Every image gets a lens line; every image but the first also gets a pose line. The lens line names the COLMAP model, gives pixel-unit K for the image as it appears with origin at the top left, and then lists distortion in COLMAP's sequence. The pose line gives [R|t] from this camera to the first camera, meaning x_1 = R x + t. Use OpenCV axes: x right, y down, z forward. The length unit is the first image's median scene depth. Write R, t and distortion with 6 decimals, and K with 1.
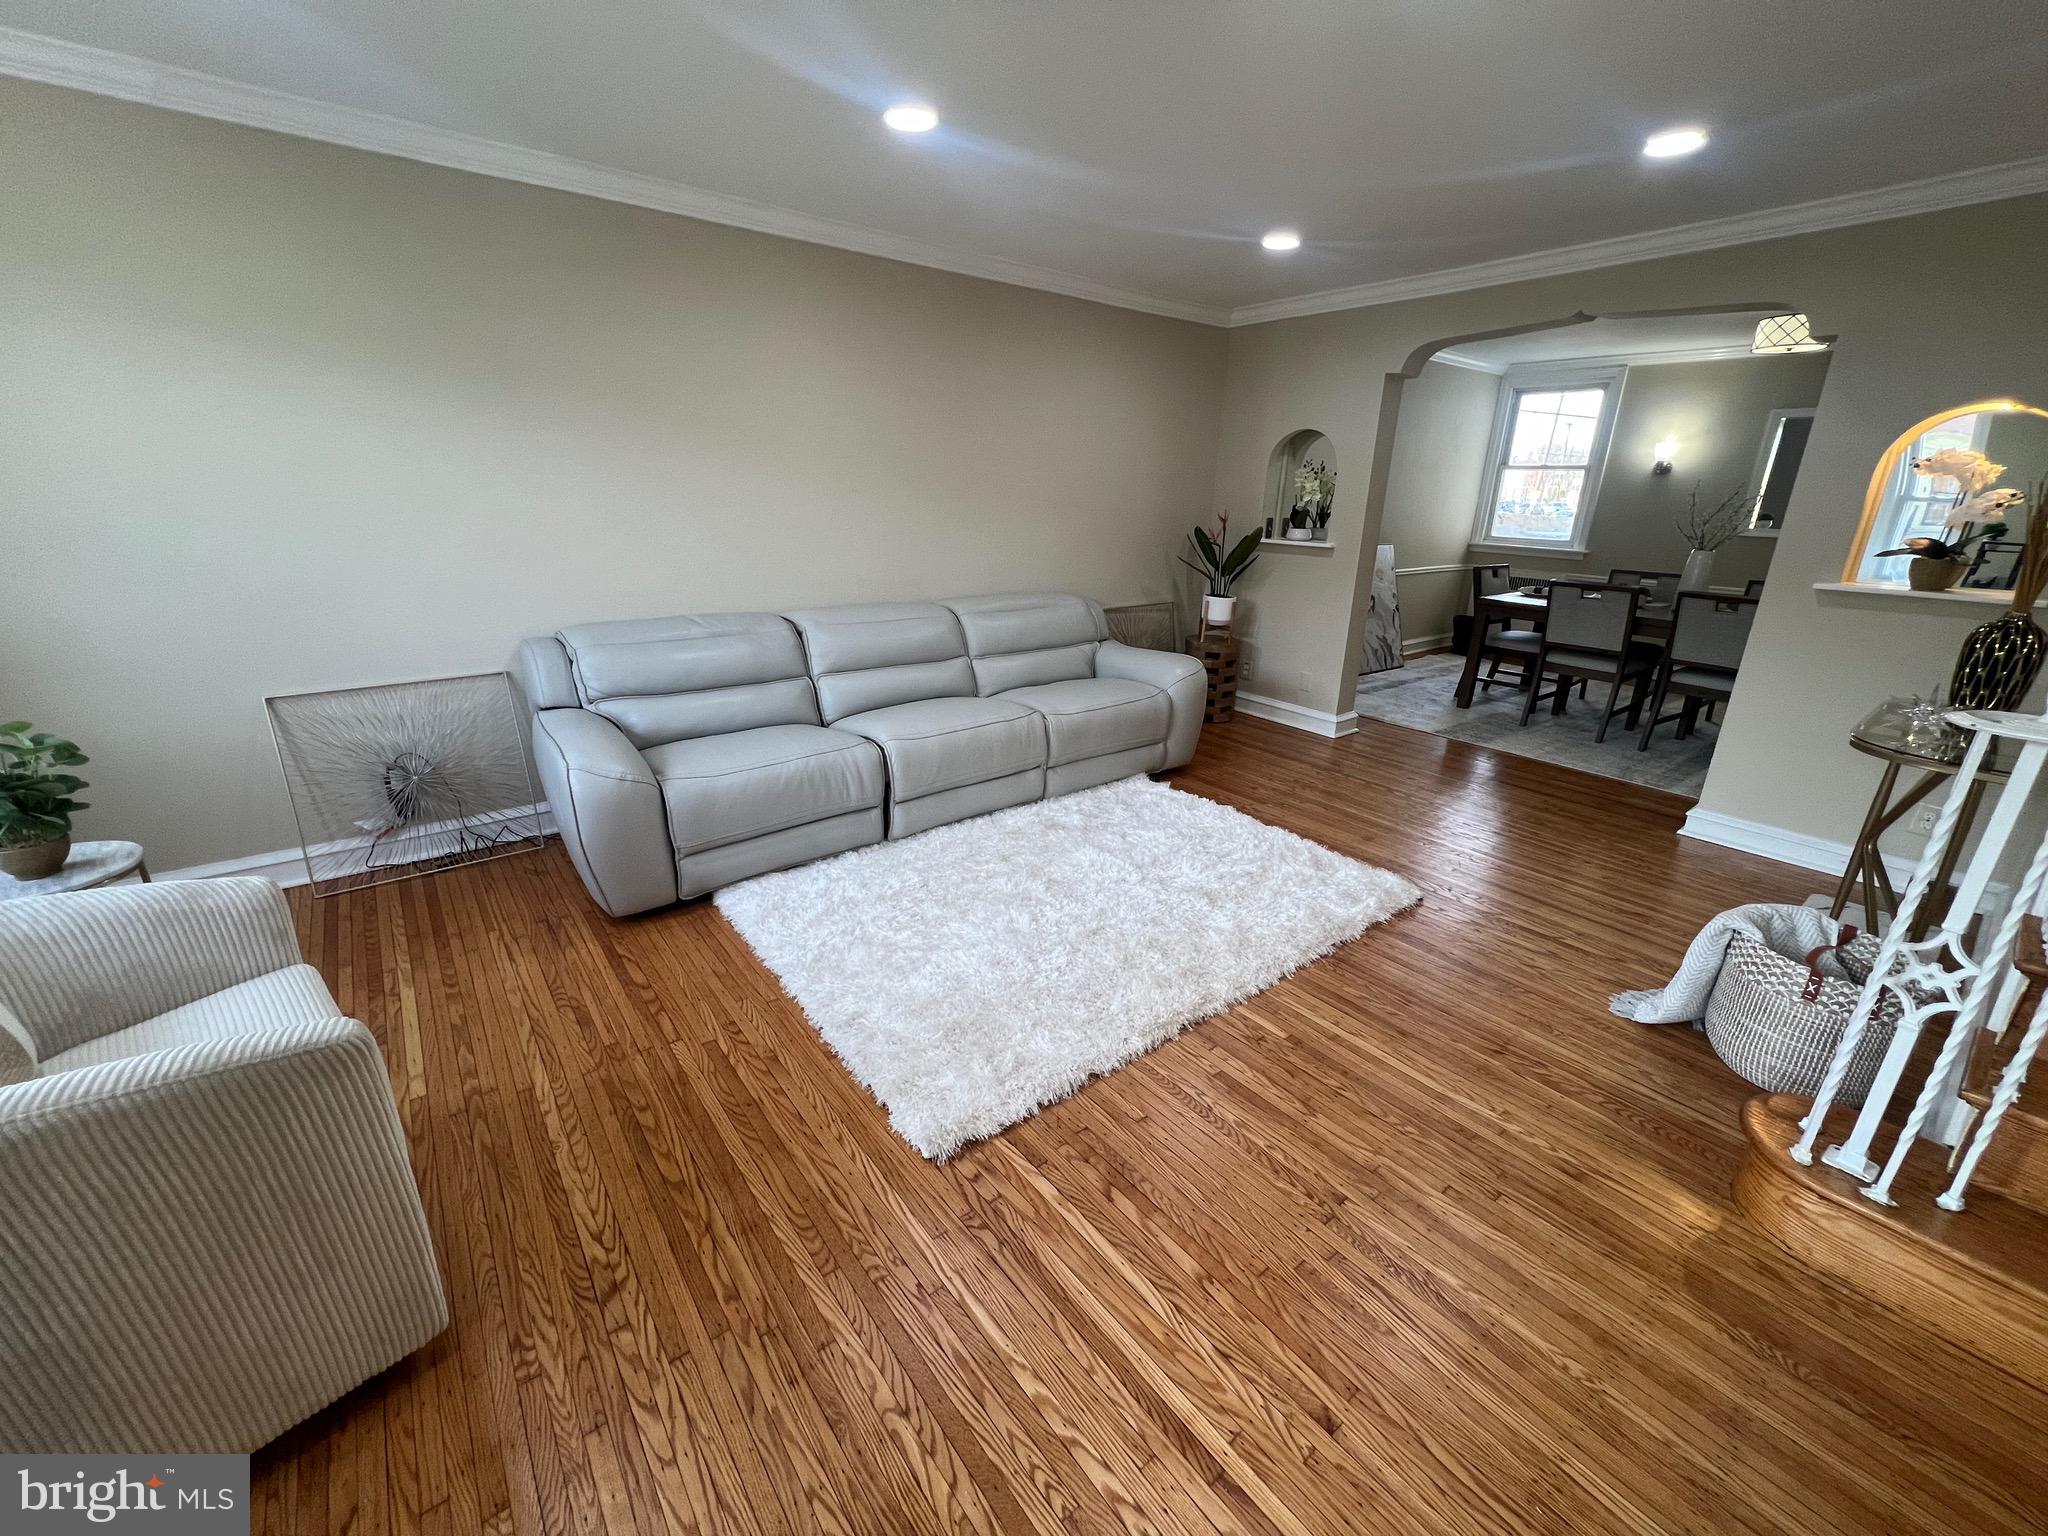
lens RADIAL K [[820.5, 0, 1019.2], [0, 820.5, 764.4], [0, 0, 1]] dist [-0.000173, -0.000247]
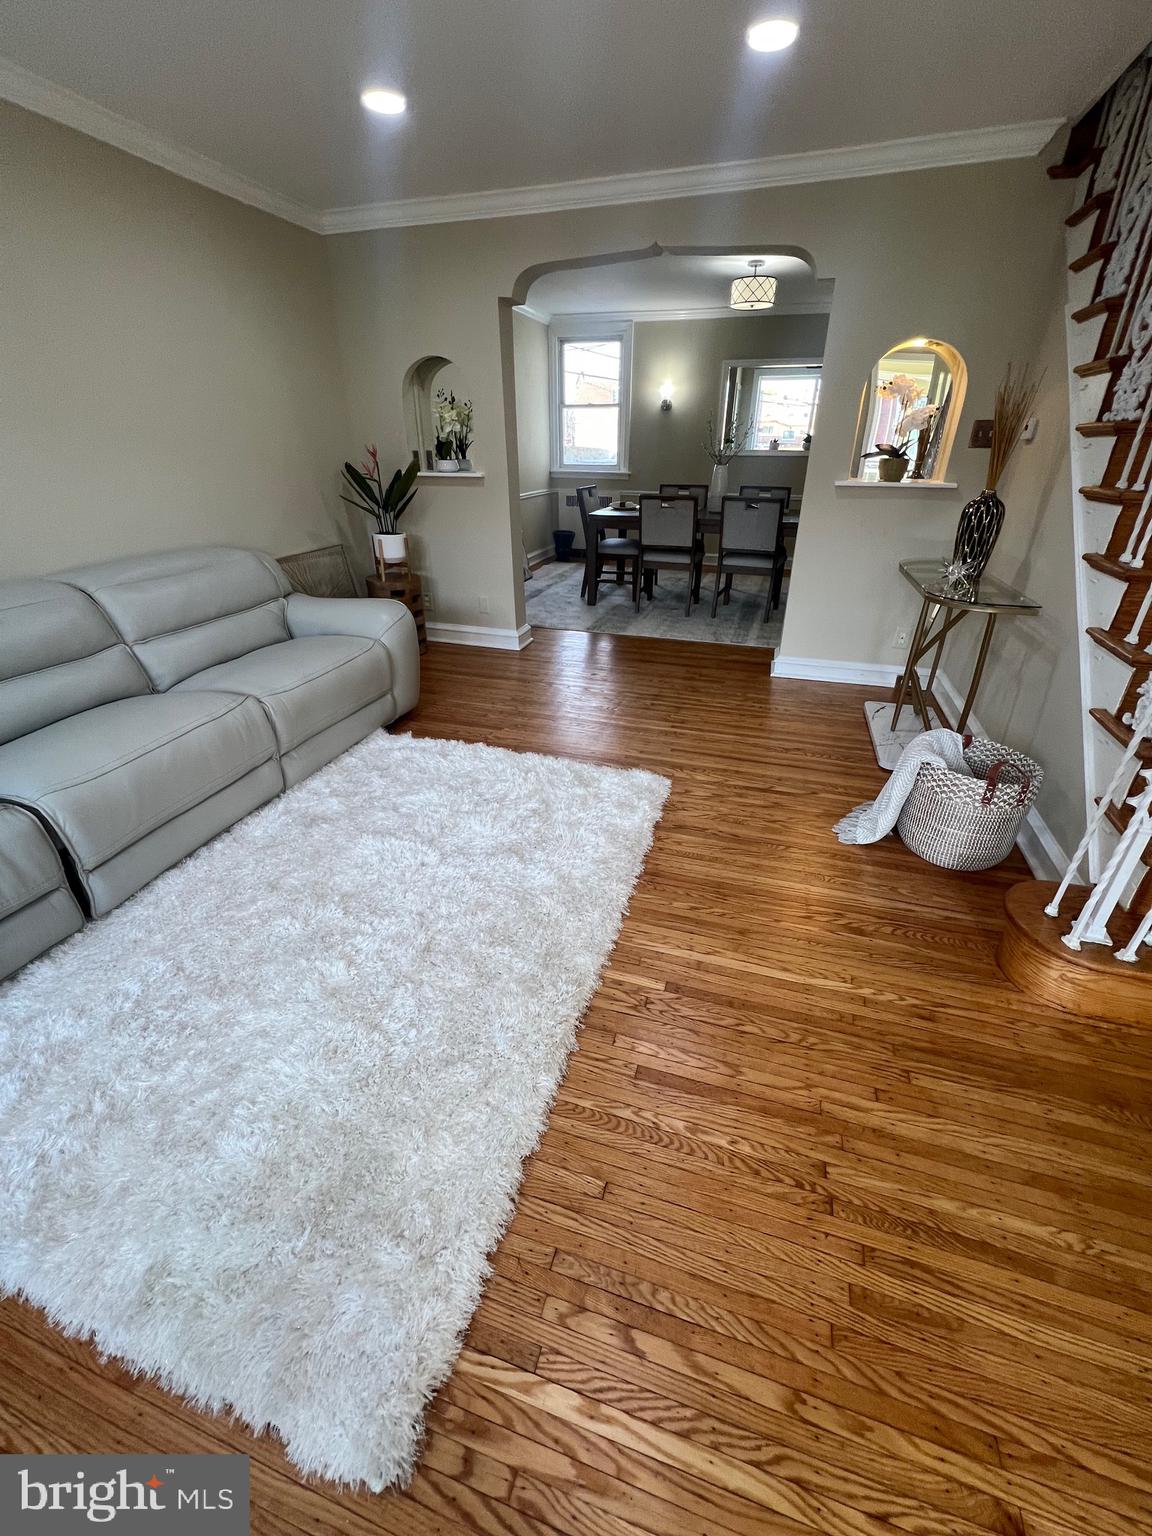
lens RADIAL K [[615.4, 0, 581.2], [0, 615.4, 765.4], [0, 0, 1]] dist [-0.000173, -0.000247]
pose [[0.821108, -0.285007, 0.494523, -0.029323], [0.200238, 0.955181, 0.218022, -0.064019], [-0.534497, -0.079997, 0.841376, 0.270064]]
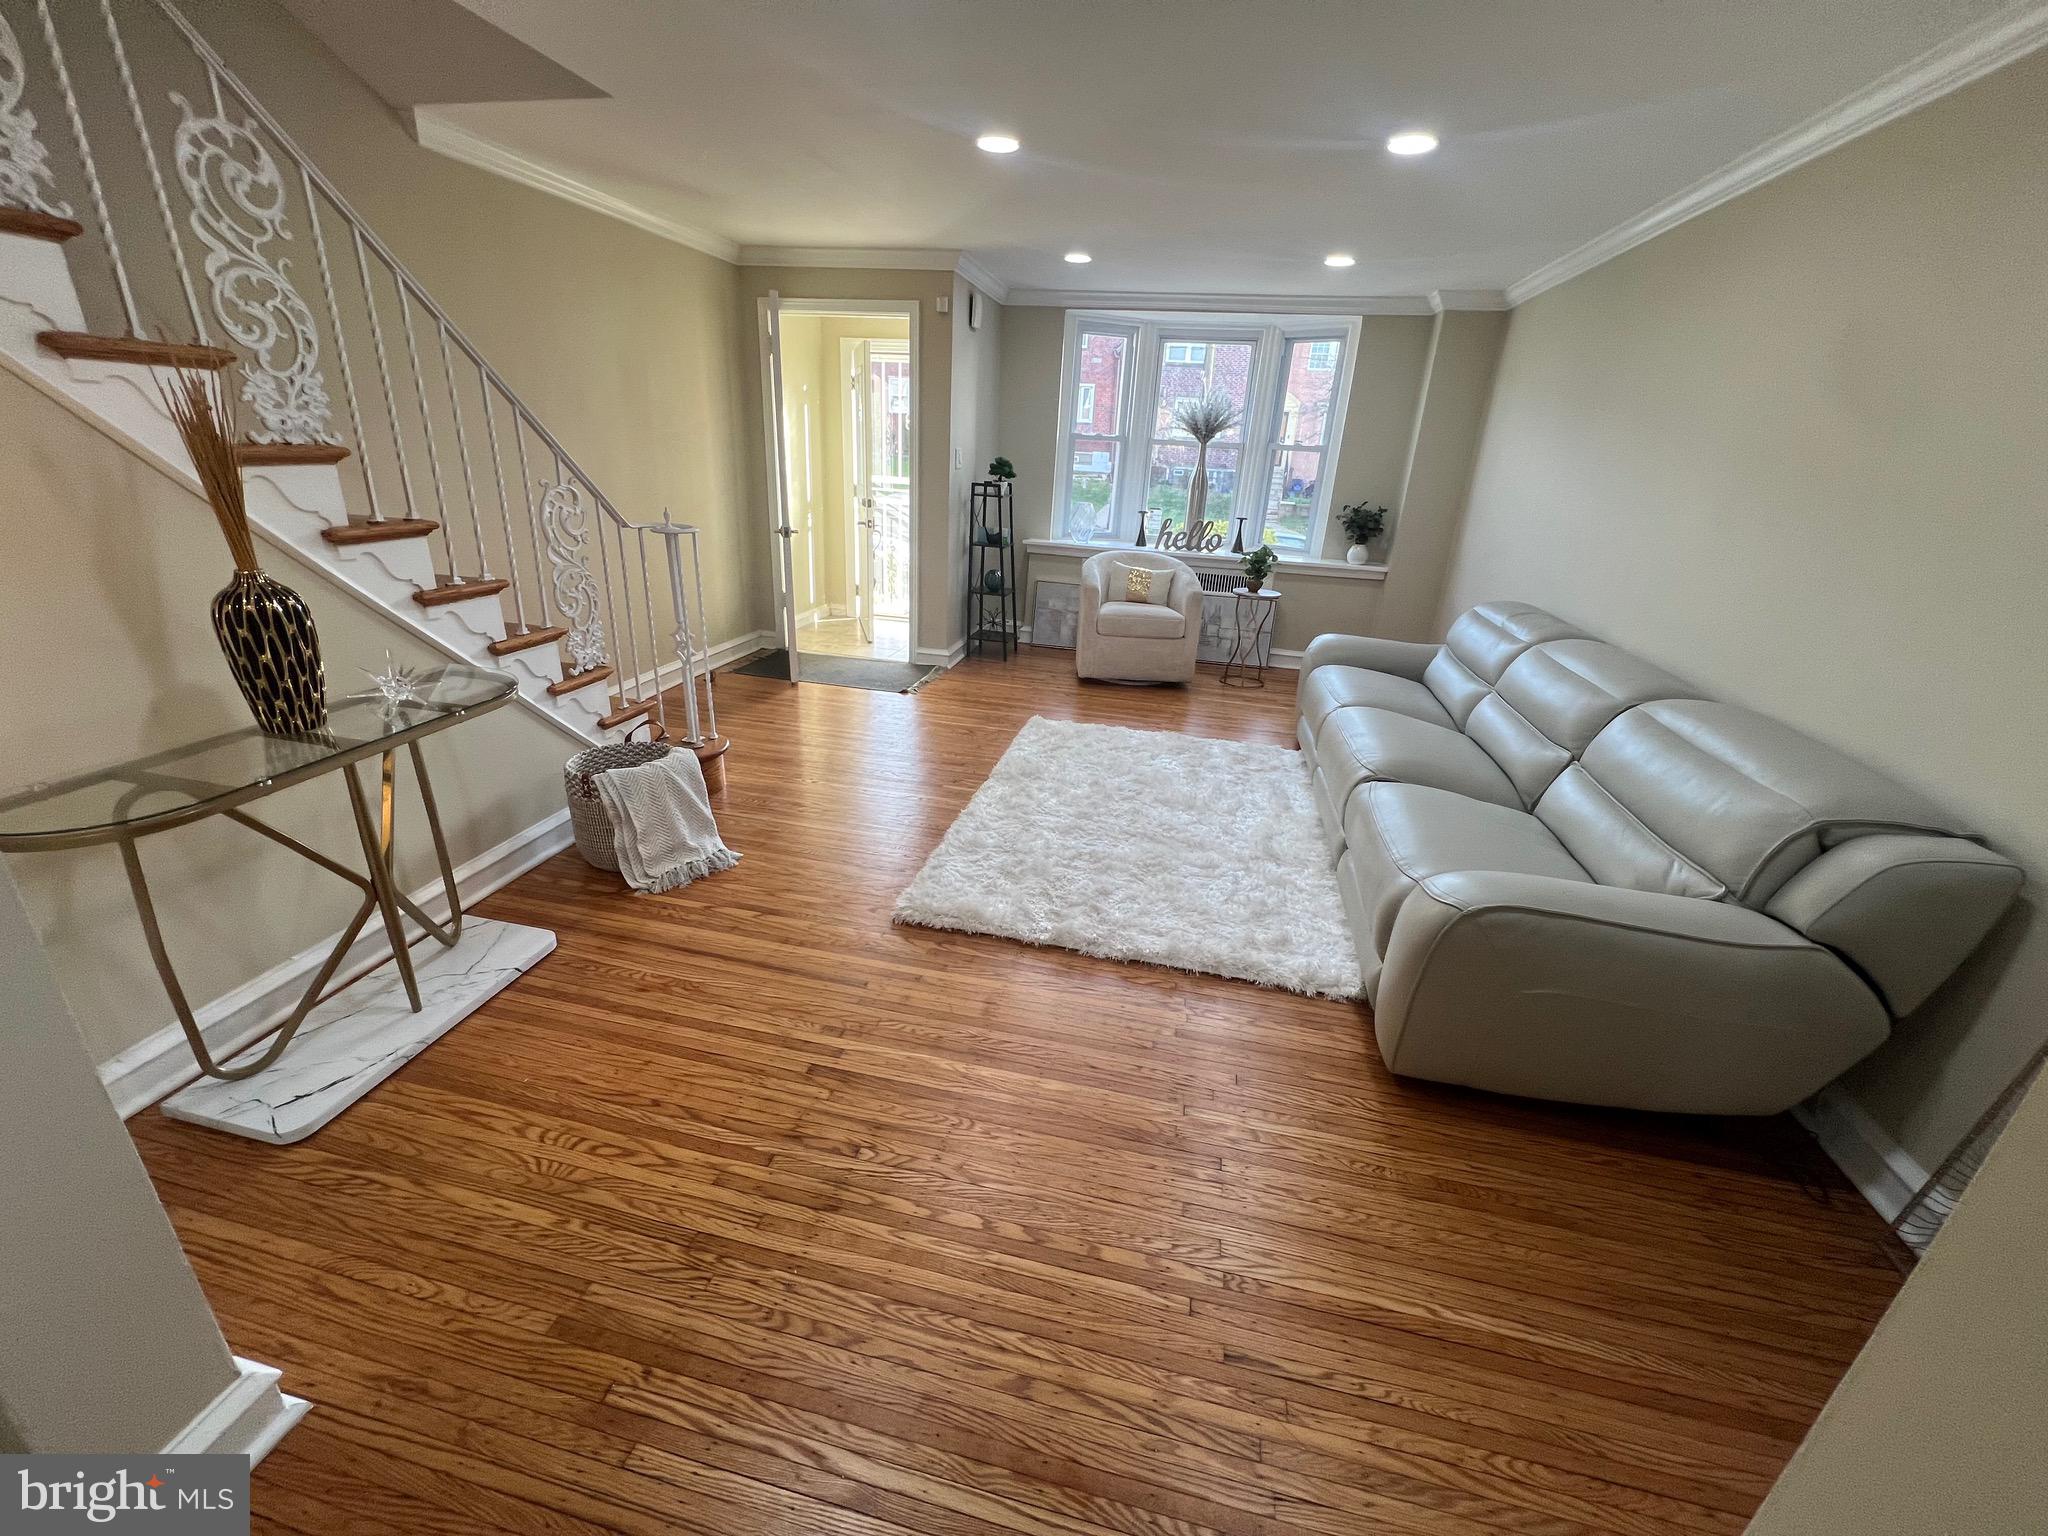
lens RADIAL K [[820.5, 0, 1019.2], [0, 820.5, 764.4], [0, 0, 1]] dist [-0.000173, -0.000247]
pose [[-0.769910, 0.180495, -0.612095, 0.727047], [-0.262483, 0.784705, 0.561553, -0.405933], [0.581671, 0.593010, -0.556775, 1.194131]]
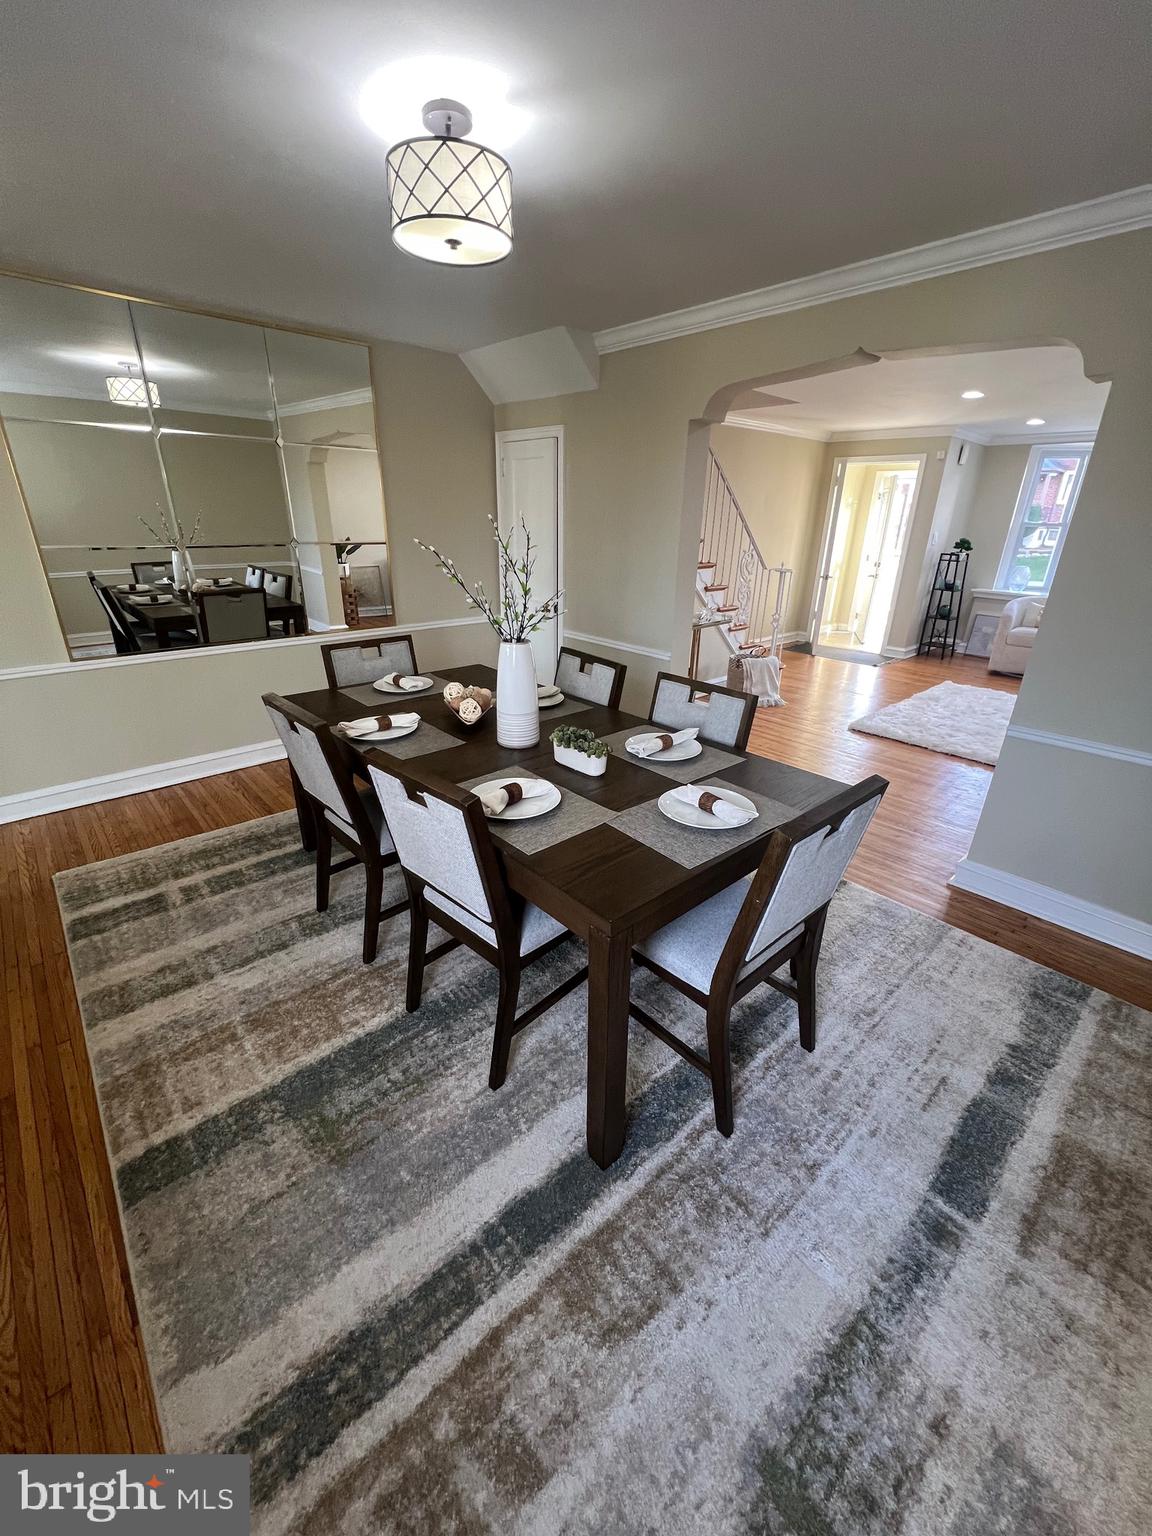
lens RADIAL K [[609.2, 0, 579.0], [0, 609.2, 773.6], [0, 0, 1]] dist [-0.014478, -0.000069]
pose [[-0.996146, 0.001122, -0.087699, 1.142360], [-0.057742, 0.744257, 0.665393, -0.663845], [0.066018, 0.667893, -0.741324, 1.897047]]
